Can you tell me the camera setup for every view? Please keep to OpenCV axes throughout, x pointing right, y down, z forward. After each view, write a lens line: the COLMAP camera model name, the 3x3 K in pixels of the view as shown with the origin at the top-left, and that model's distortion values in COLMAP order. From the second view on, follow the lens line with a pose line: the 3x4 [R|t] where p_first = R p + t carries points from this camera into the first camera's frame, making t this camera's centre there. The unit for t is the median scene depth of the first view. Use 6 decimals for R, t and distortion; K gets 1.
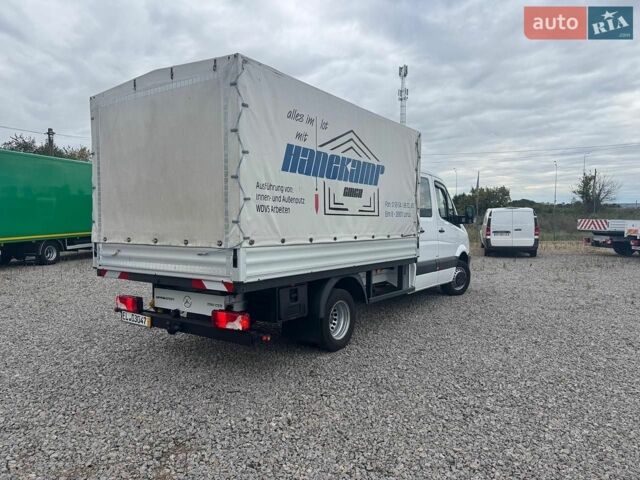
lens RADIAL K [[455.8, 0, 319.2], [0, 455.8, 251.6], [0, 0, 1]] dist [0.090089, -0.119158]
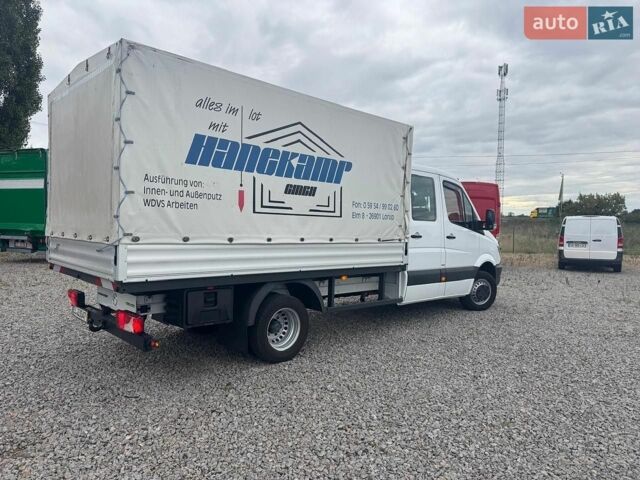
lens RADIAL K [[455.8, 0, 319.2], [0, 455.8, 251.6], [0, 0, 1]] dist [0.090089, -0.119158]
pose [[0.978042, 0.037131, -0.205076, 0.318232], [-0.039152, 0.999216, -0.005806, -0.003255], [0.204699, 0.013708, 0.978729, 0.123527]]
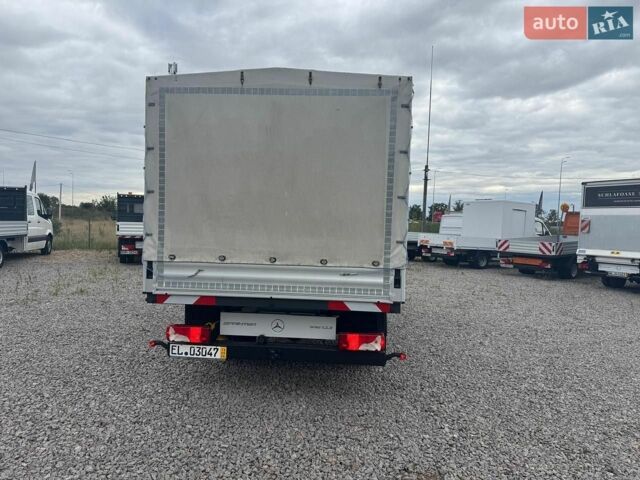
lens RADIAL K [[455.8, 0, 319.2], [0, 455.8, 251.6], [0, 0, 1]] dist [0.090089, -0.119158]
pose [[0.863120, -0.000317, 0.504999, -0.642631], [0.003821, 0.999975, -0.005902, -0.030235], [-0.504985, 0.007024, 0.863100, 0.172023]]
